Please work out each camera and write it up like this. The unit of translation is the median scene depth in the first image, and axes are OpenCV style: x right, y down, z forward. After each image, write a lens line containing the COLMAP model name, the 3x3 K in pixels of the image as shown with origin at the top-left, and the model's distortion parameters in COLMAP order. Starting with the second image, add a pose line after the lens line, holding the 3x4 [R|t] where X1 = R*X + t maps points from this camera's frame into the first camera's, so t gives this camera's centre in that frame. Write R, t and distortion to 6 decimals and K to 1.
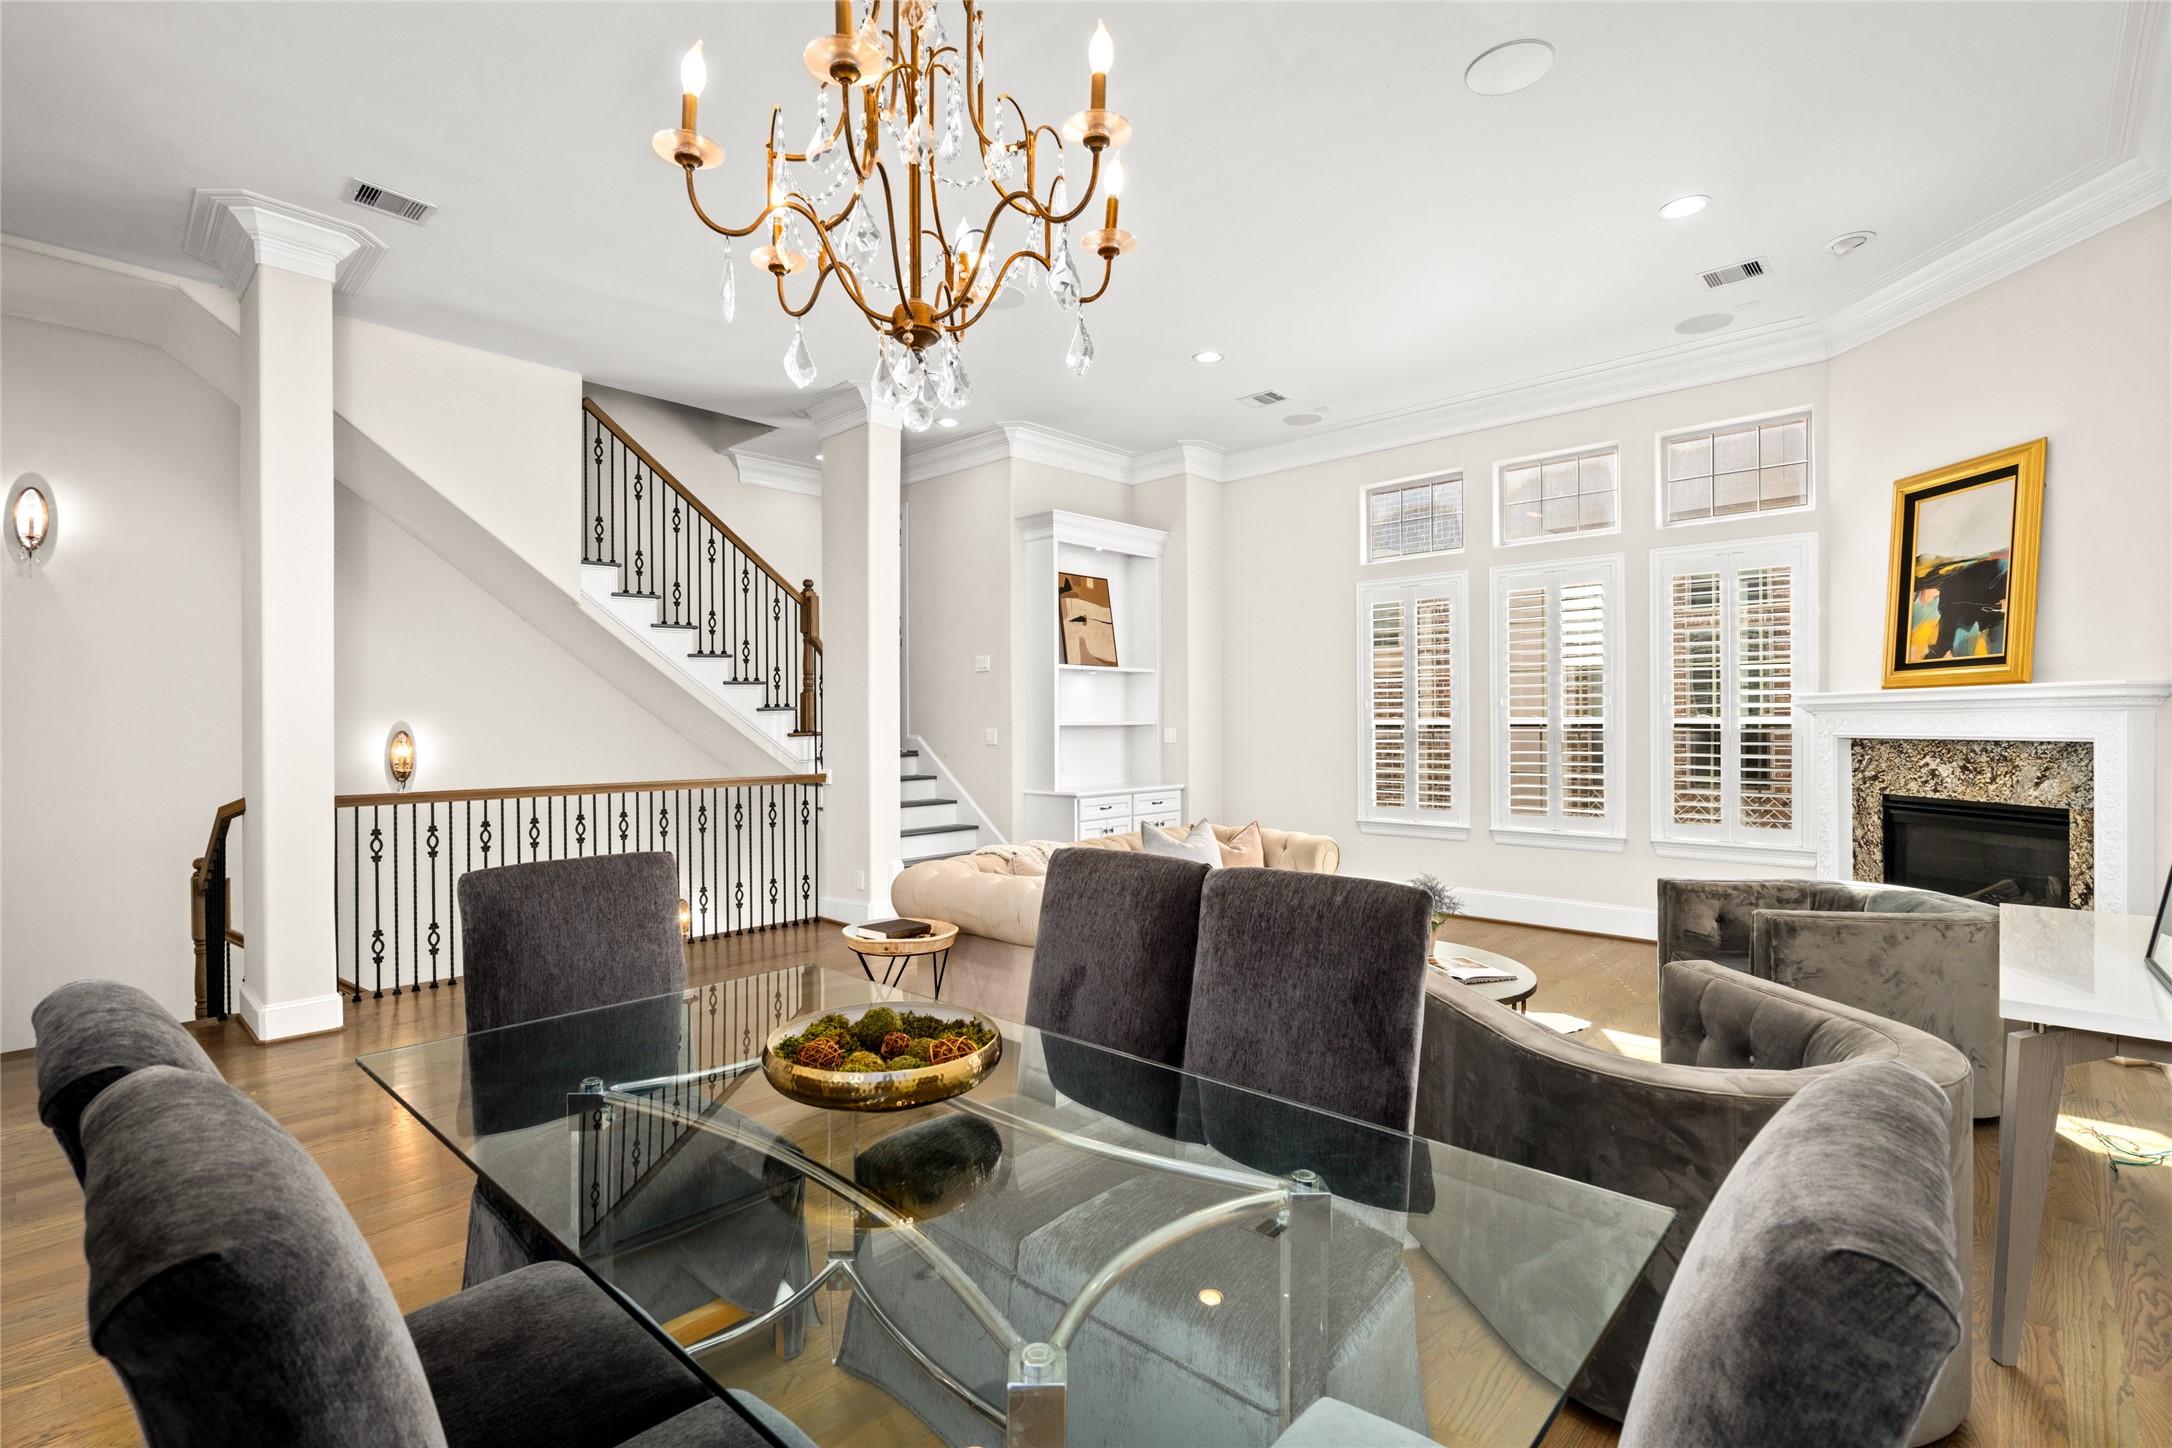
lens RADIAL K [[986.8, 0, 1076.4], [0, 986.8, 725.4], [0, 0, 1]] dist [-0.002003, 0.000746]
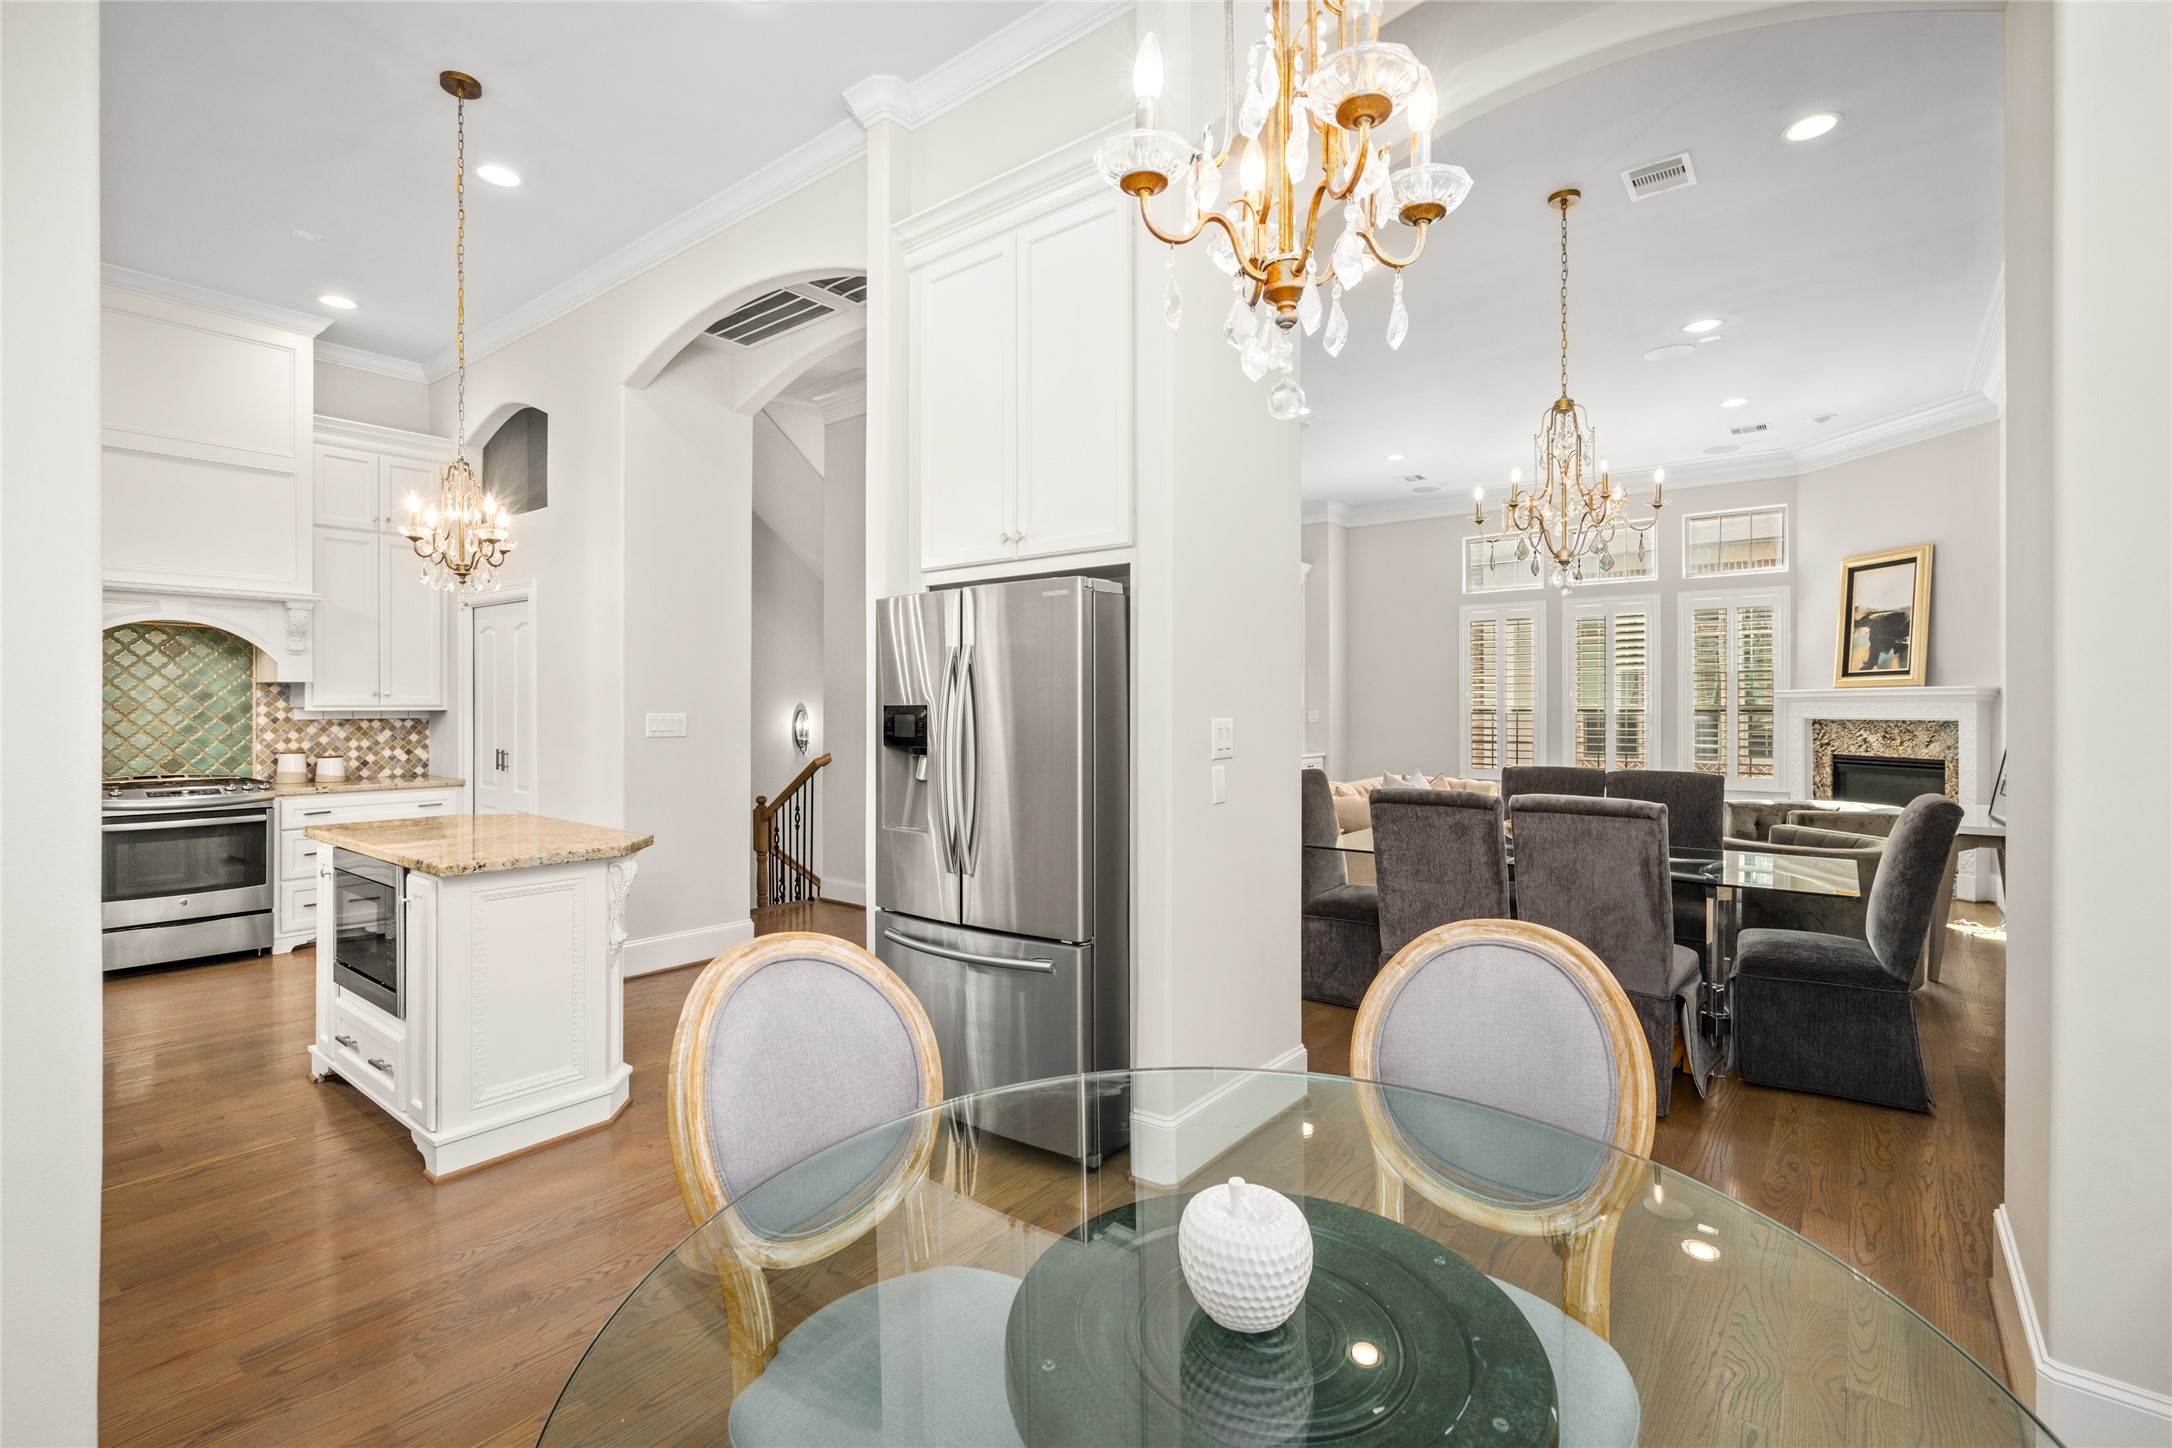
lens RADIAL K [[986.8, 0, 1079.9], [0, 986.8, 707.3], [0, 0, 1]] dist [-0.002003, 0.000746]
pose [[0.996399, 0.002767, 0.084747, -0.486252], [-0.002602, 0.999994, -0.002057, 0.000508], [-0.084752, 0.001829, 0.996400, -0.443813]]
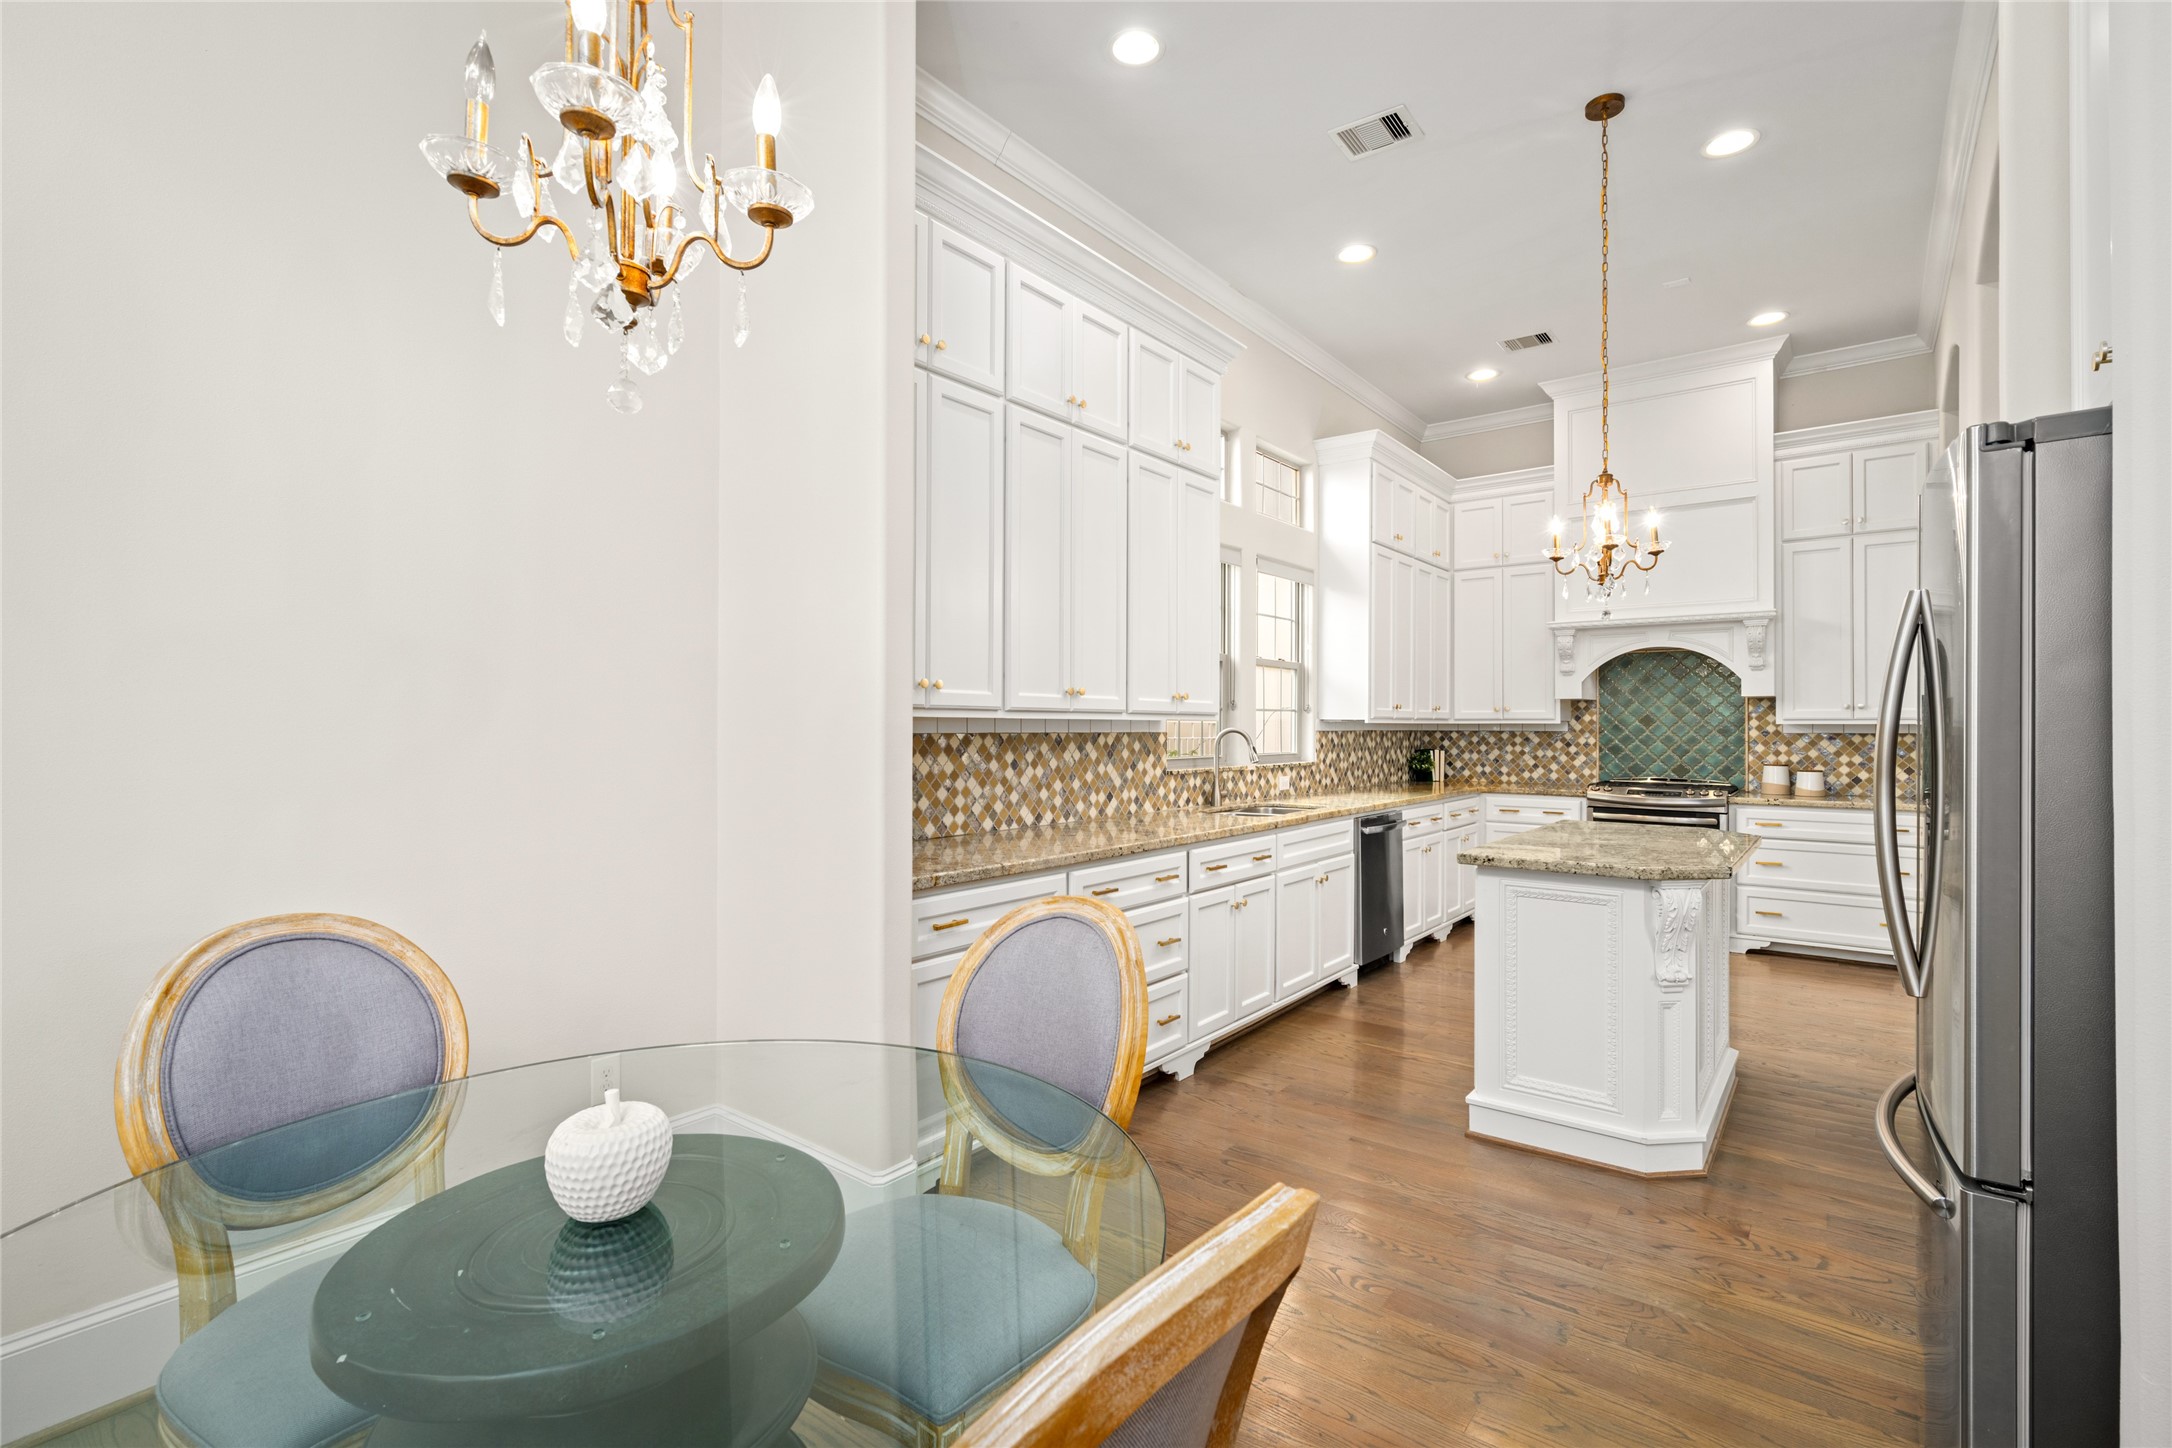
lens RADIAL K [[986.8, 0, 1079.3], [0, 986.8, 719.5], [0, 0, 1]] dist [-0.002003, 0.000746]
pose [[0.090068, -0.002567, -0.995932, -0.221907], [-0.007286, 0.999968, -0.003236, 0.008008], [0.995909, 0.007548, 0.090046, -0.185276]]
